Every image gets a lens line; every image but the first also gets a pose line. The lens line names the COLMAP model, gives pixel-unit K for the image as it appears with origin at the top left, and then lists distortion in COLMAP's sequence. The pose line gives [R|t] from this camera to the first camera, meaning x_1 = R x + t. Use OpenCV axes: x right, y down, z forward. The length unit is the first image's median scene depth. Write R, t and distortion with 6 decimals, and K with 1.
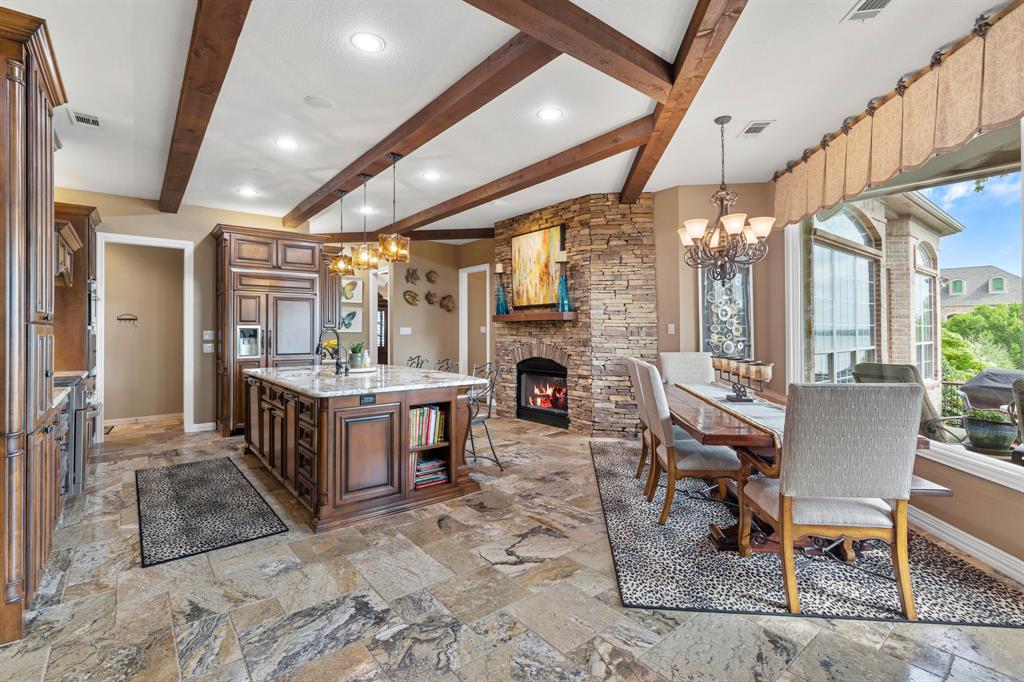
lens RADIAL K [[468.8, 0, 506.7], [0, 468.8, 328.2], [0, 0, 1]] dist [-0.002169, 0.000202]
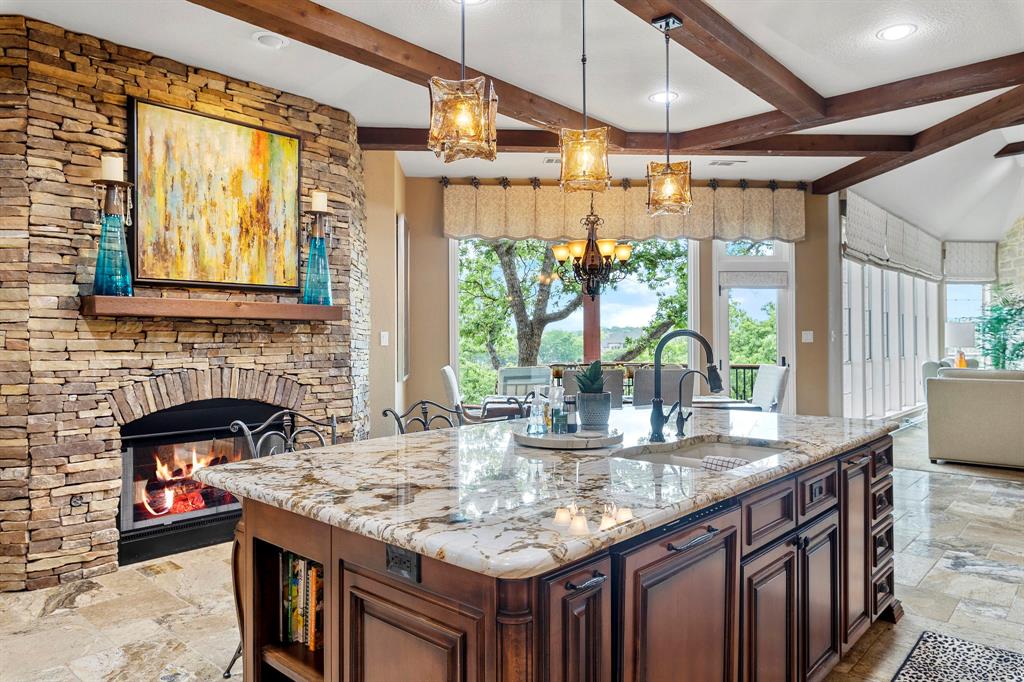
lens RADIAL K [[671.5, 0, 519.3], [0, 671.5, 338.3], [0, 0, 1]] dist [-0.009915, -0.004492]
pose [[-0.174265, 0.007851, 0.984668, -0.993351], [-0.002598, 0.999961, -0.008433, 0.013364], [-0.984695, -0.004027, -0.174238, 1.325778]]
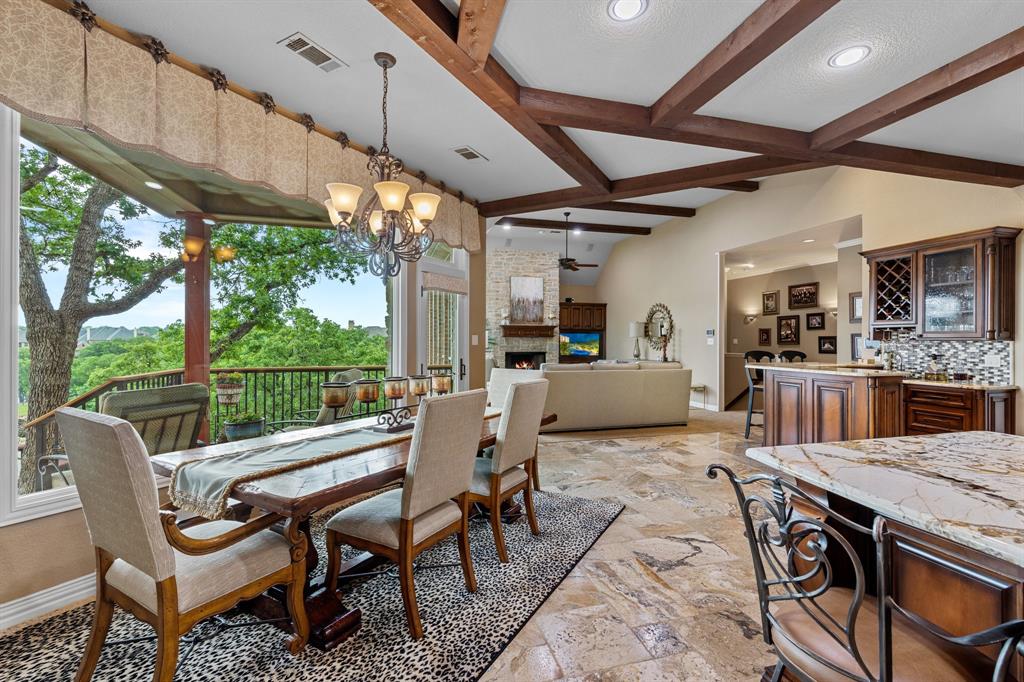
lens RADIAL K [[442.5, 0, 513.2], [0, 442.5, 341.3], [0, 0, 1]] dist [0.002034, -0.000739]
pose [[-0.923455, 0.000131, 0.383706, 0.004861], [-0.002978, 0.999967, -0.007509, 0.004897], [-0.383695, -0.008077, -0.923425, 1.434232]]
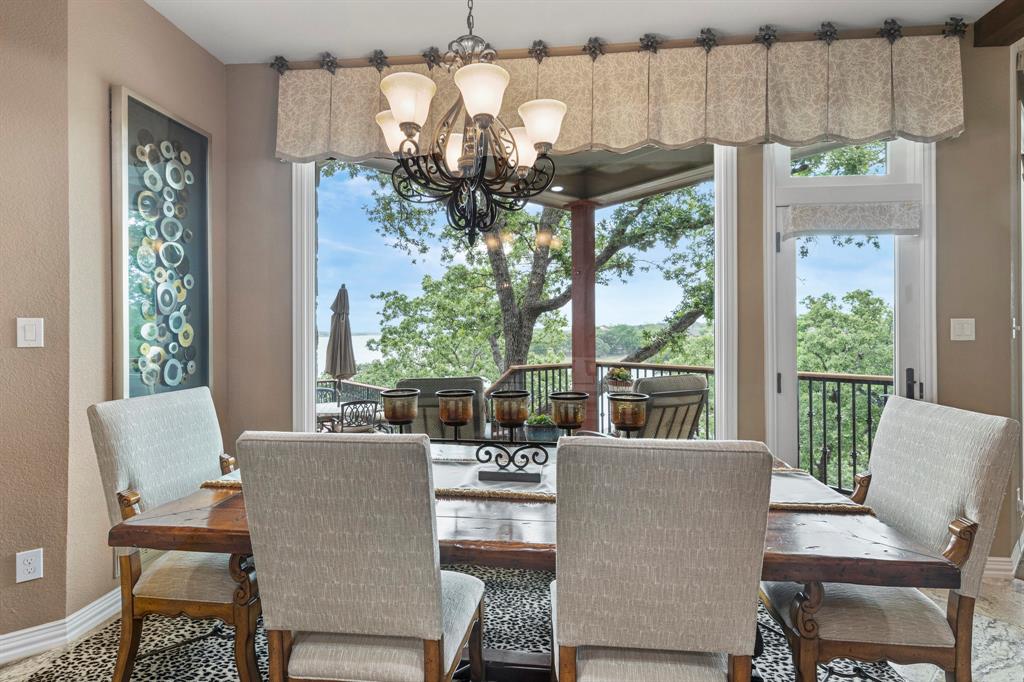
lens RADIAL K [[489.6, 0, 518.8], [0, 489.6, 332.7], [0, 0, 1]] dist [-0.004130, 0.000072]
pose [[-0.020401, 0.004591, 0.999781, -0.027787], [-0.005874, 0.999972, -0.004712, 0.002866], [-0.999775, -0.005969, -0.020373, 0.876020]]
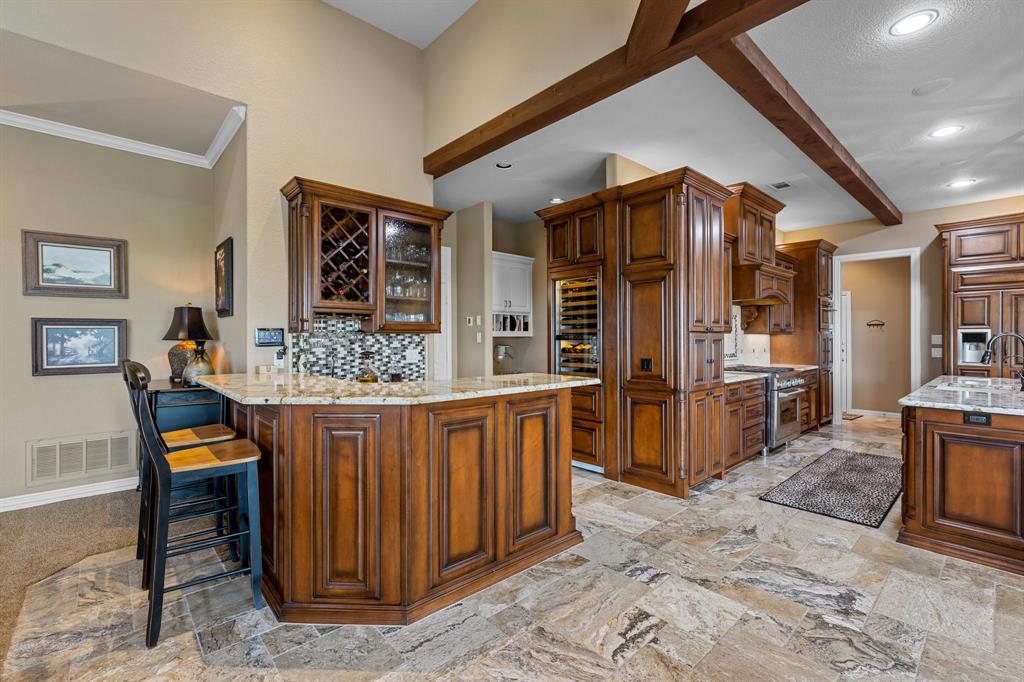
lens RADIAL K [[442.5, 0, 526.7], [0, 442.5, 340.4], [0, 0, 1]] dist [0.002034, -0.000739]
pose [[0.085303, 0.012186, -0.996281, 0.340409], [0.009095, 0.999874, 0.013009, -0.004205], [0.996314, -0.010171, 0.085181, 0.108456]]
